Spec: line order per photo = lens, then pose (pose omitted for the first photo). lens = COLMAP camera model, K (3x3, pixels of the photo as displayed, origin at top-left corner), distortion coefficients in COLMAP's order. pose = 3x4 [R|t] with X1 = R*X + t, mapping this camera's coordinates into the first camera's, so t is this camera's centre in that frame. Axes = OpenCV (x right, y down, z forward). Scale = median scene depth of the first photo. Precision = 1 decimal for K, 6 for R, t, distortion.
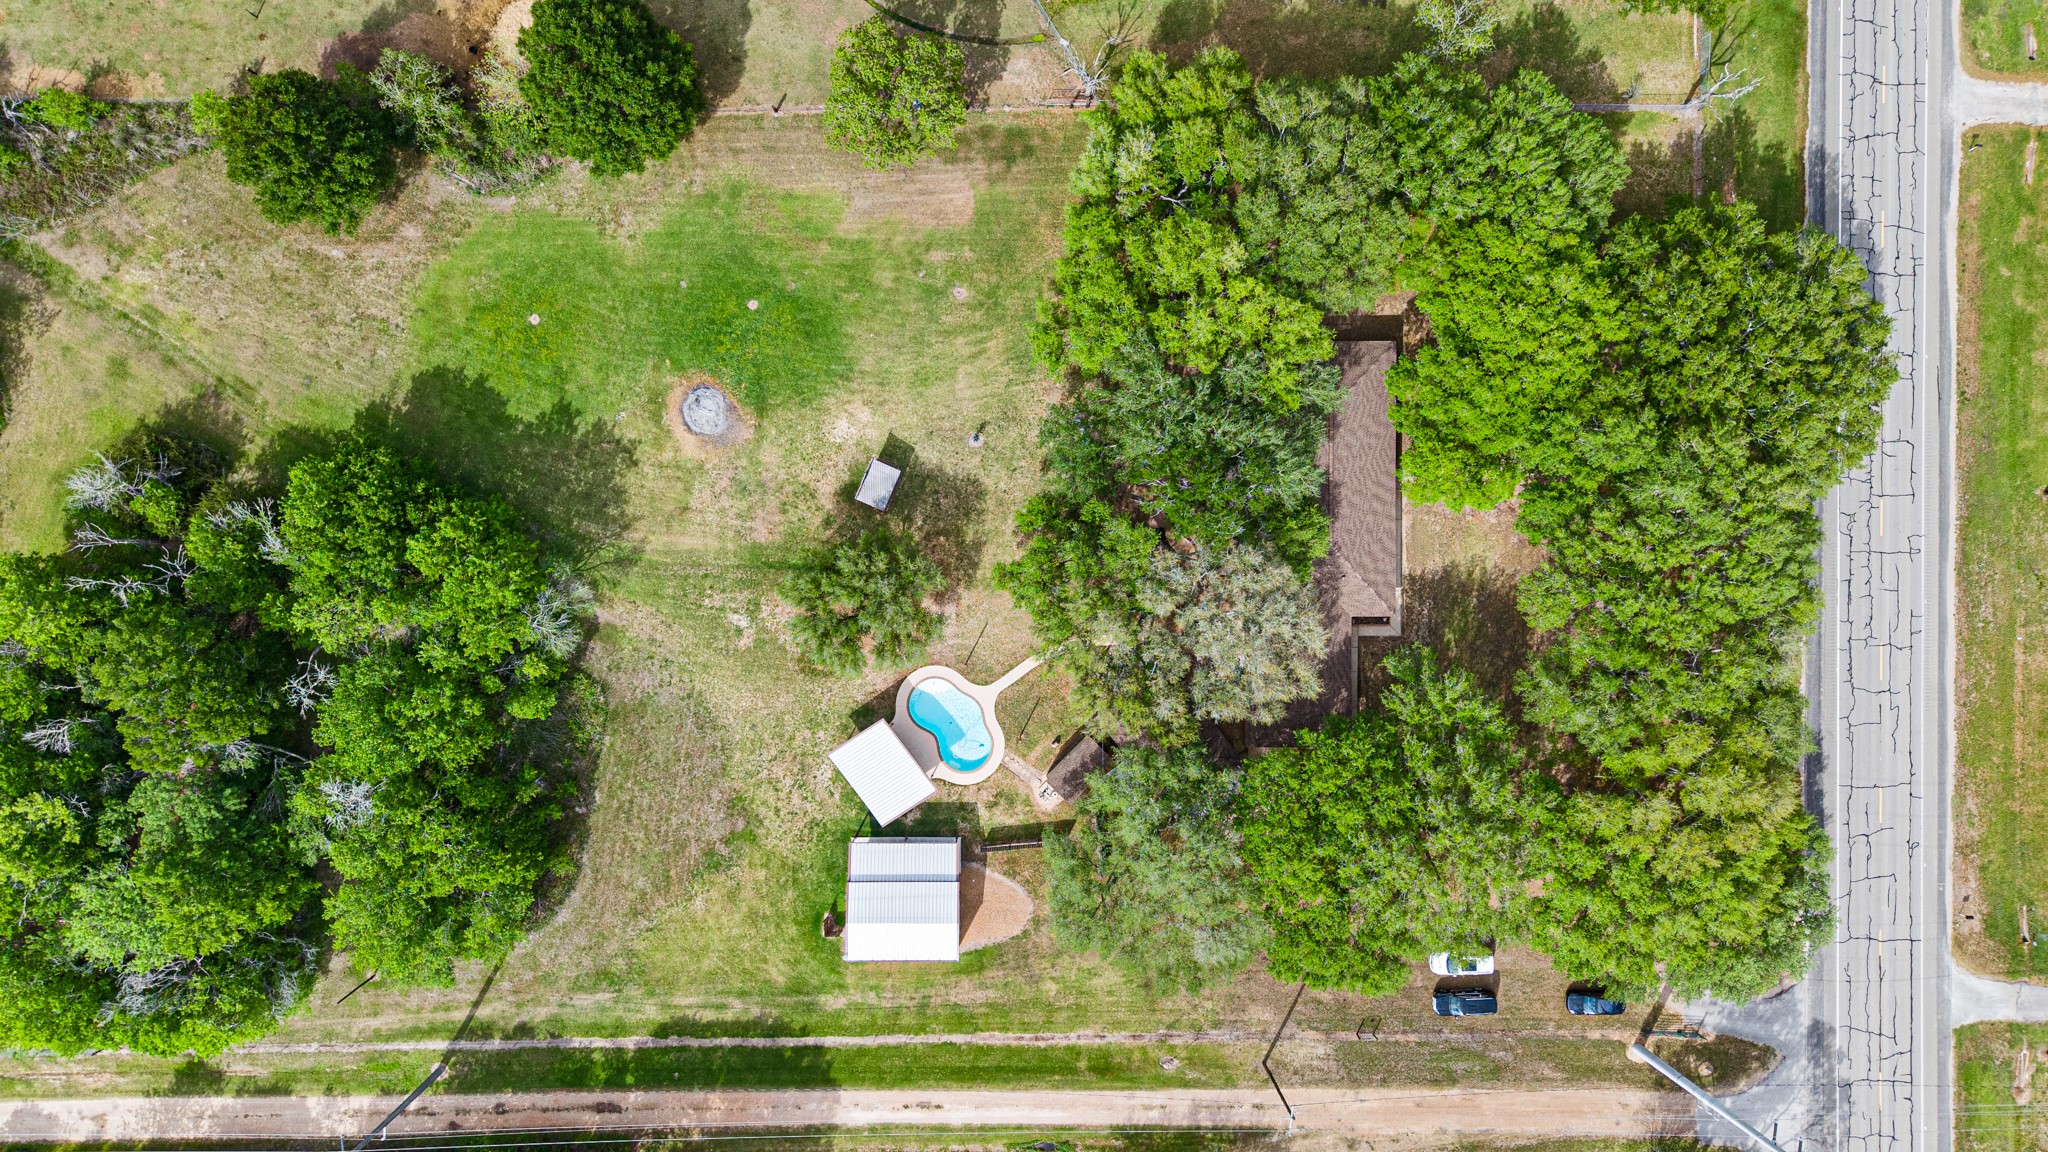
lens RADIAL K [[1358.2, 0, 1024.4], [0, 1358.2, 575.0], [0, 0, 1]] dist [0.012534, 0.000364]
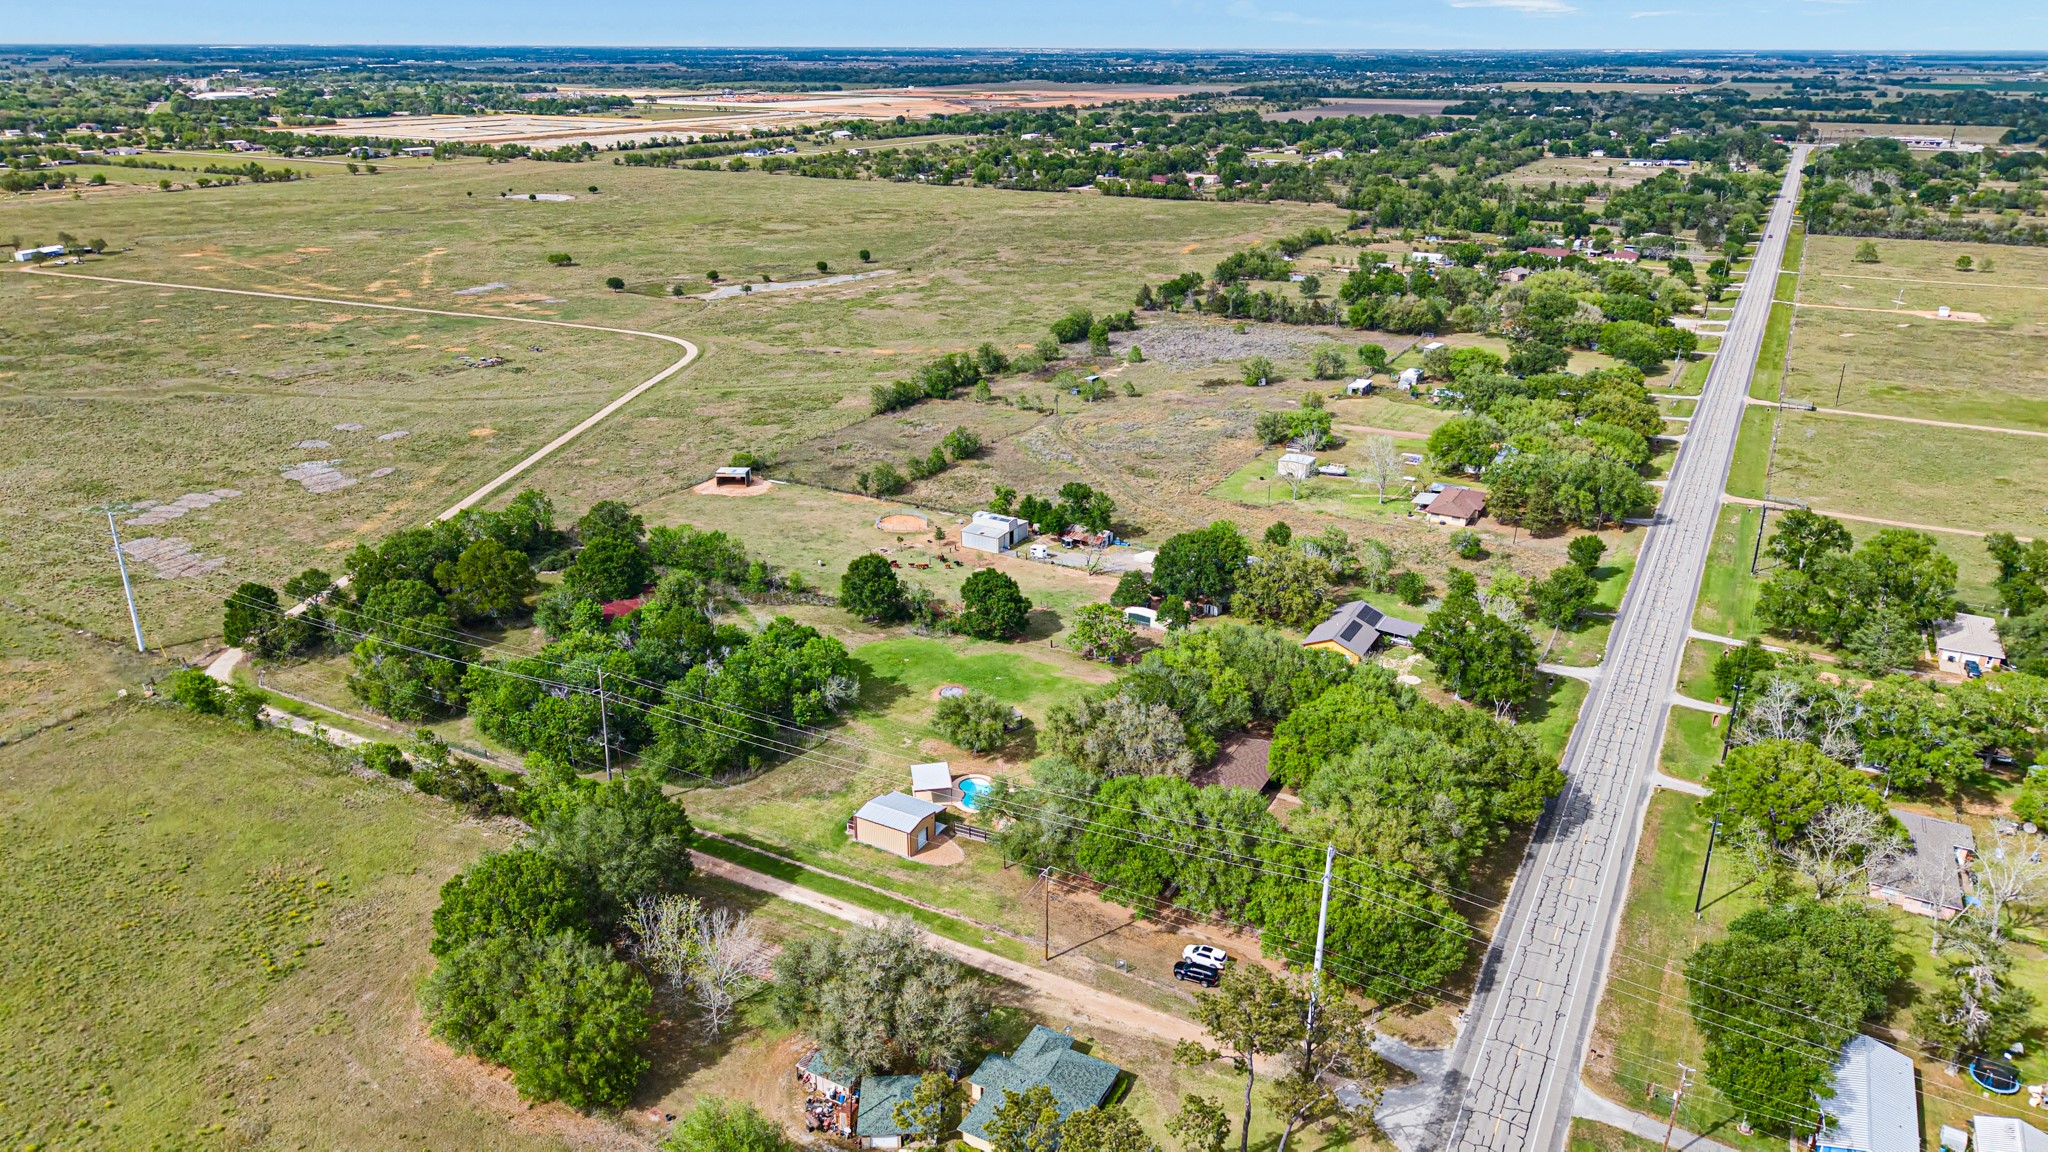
lens RADIAL K [[1358.2, 0, 1026.0], [0, 1358.2, 577.5], [0, 0, 1]] dist [0.012534, 0.000364]
pose [[0.874371, 0.169285, -0.454773, 0.725588], [-0.485128, 0.326650, -0.811141, 1.375790], [0.011238, 0.929861, 0.367738, 0.121860]]
